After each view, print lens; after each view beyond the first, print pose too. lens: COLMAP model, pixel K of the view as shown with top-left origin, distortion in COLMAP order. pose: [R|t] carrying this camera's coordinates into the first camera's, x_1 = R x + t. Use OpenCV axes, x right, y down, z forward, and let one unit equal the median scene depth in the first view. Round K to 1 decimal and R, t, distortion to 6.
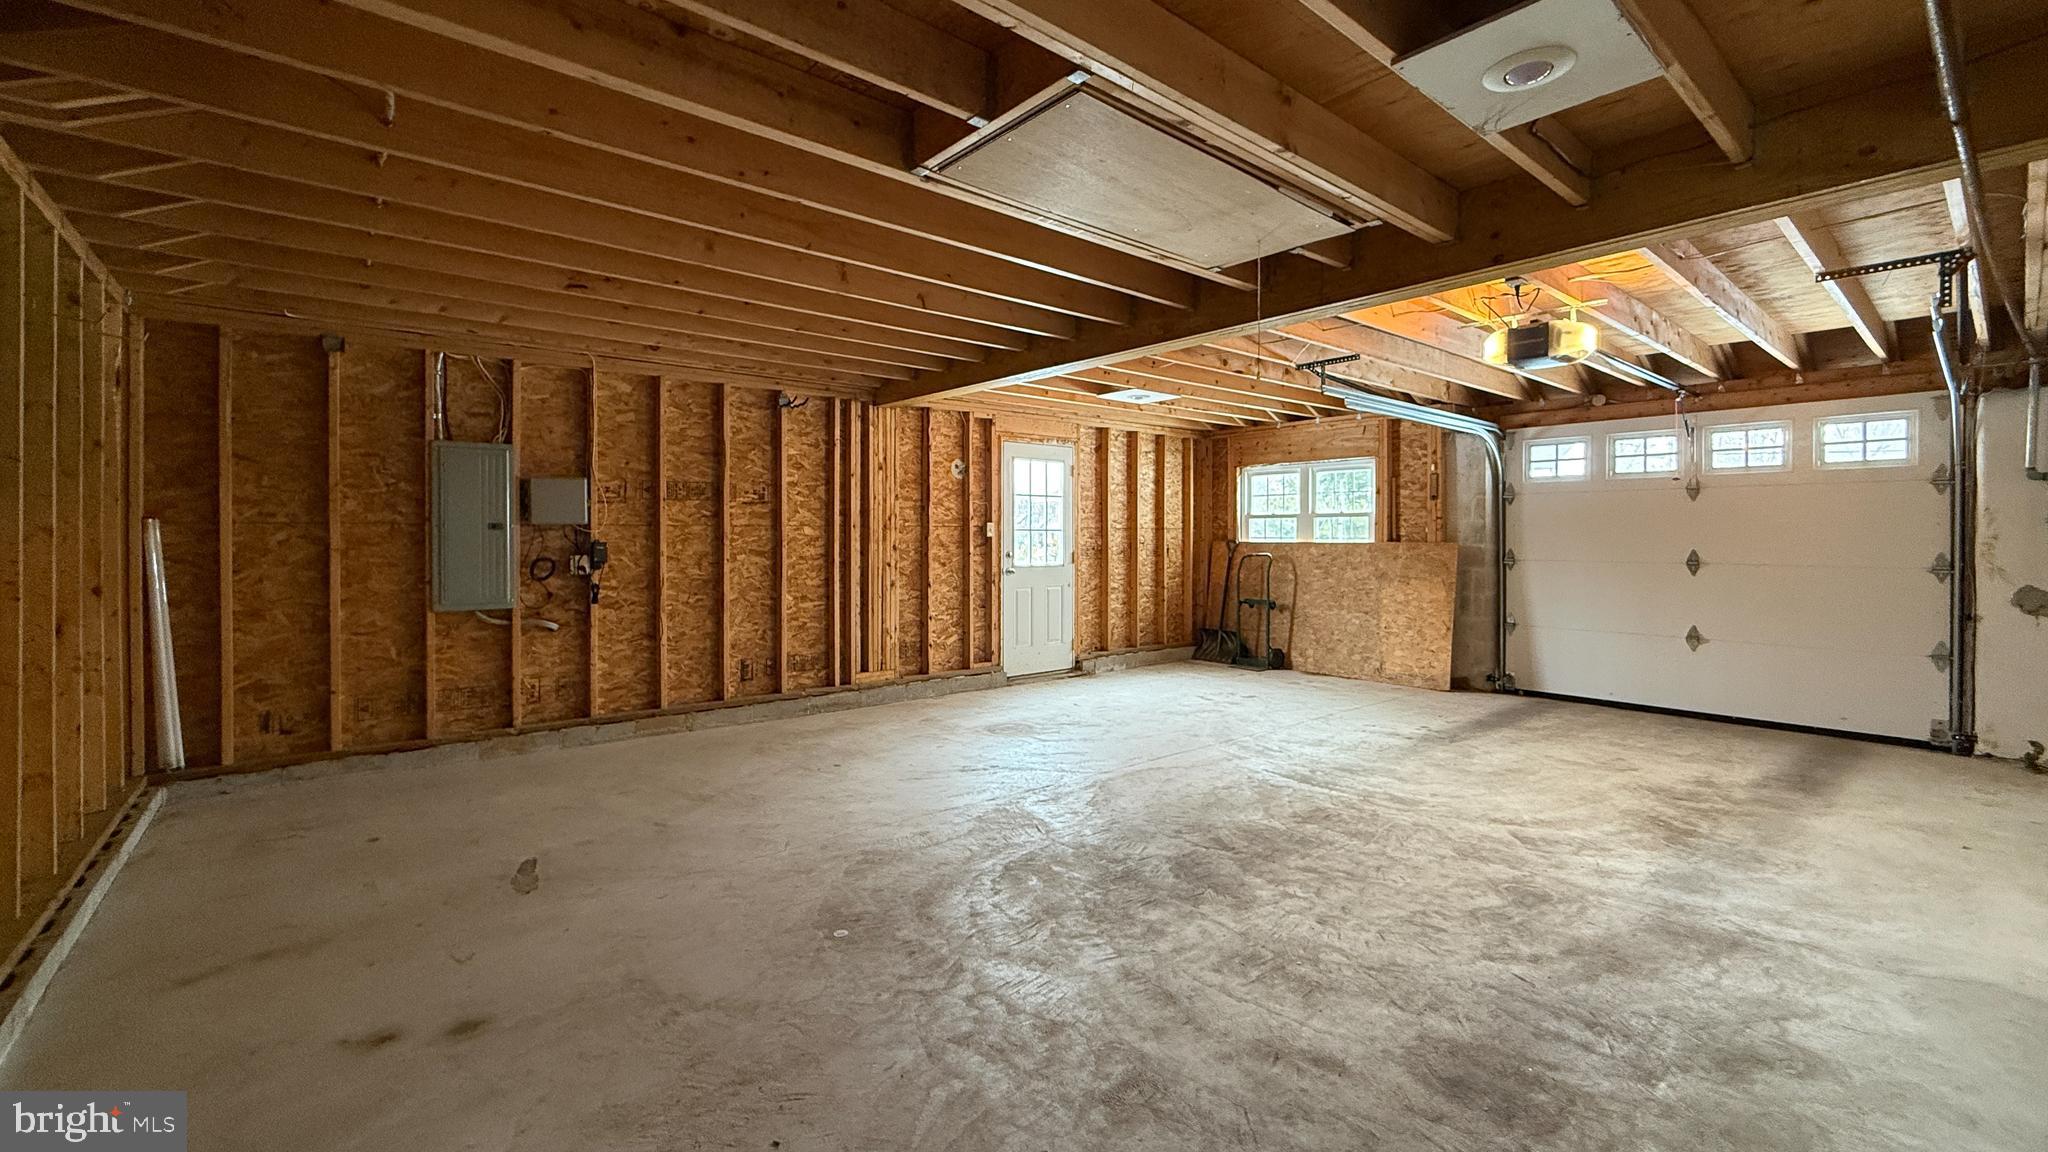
lens RADIAL K [[842.5, 0, 953.0], [0, 842.5, 563.6], [0, 0, 1]] dist [-0.002207, -0.000326]
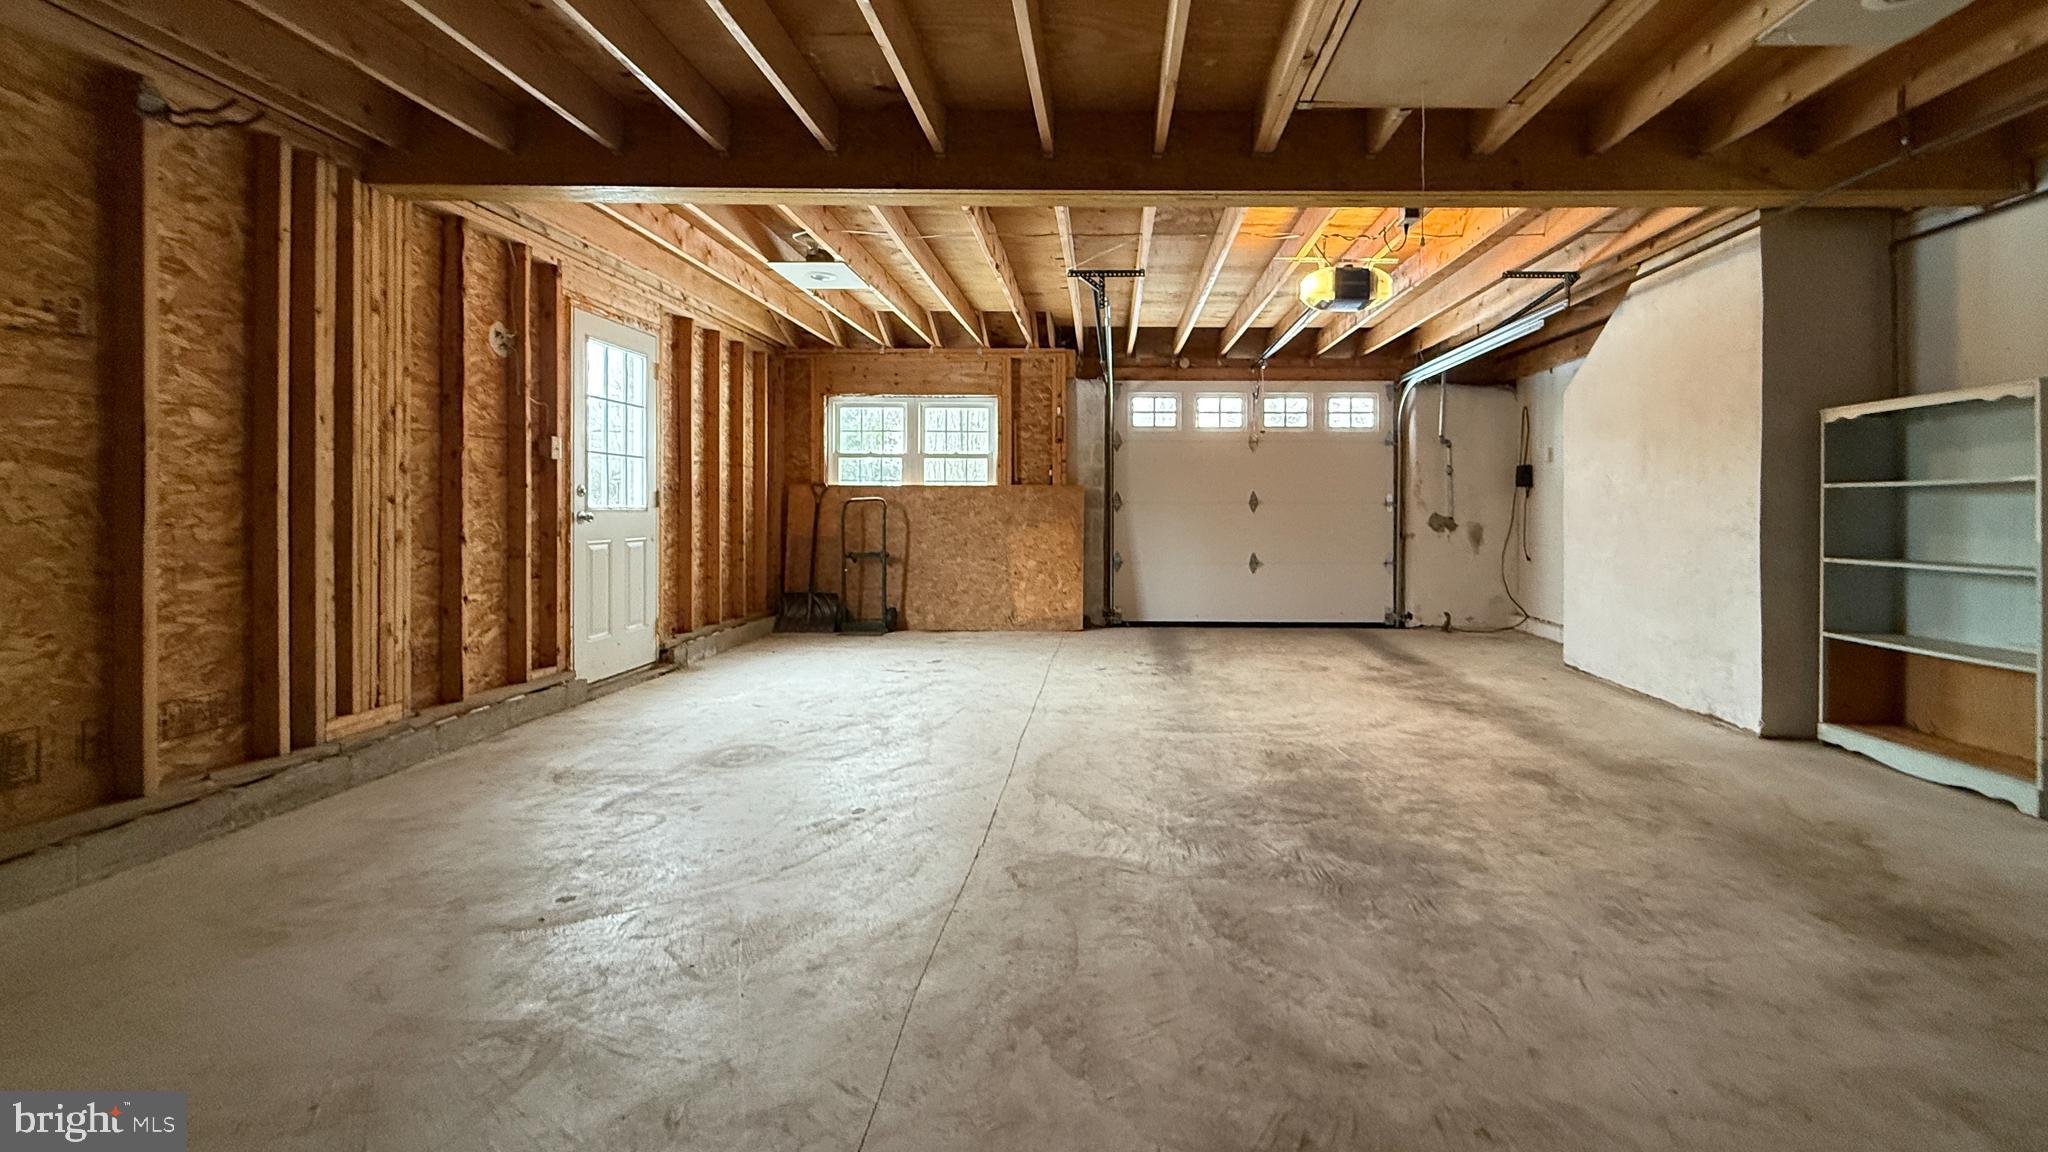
lens RADIAL K [[887.1, 0, 1023.9], [0, 887.1, 534.3], [0, 0, 1]] dist [-0.000128, 0.000028]
pose [[0.604102, -0.012076, 0.796816, -0.280740], [0.019370, 0.999812, 0.000467, 0.030382], [-0.796672, 0.015152, 0.604222, 0.369227]]
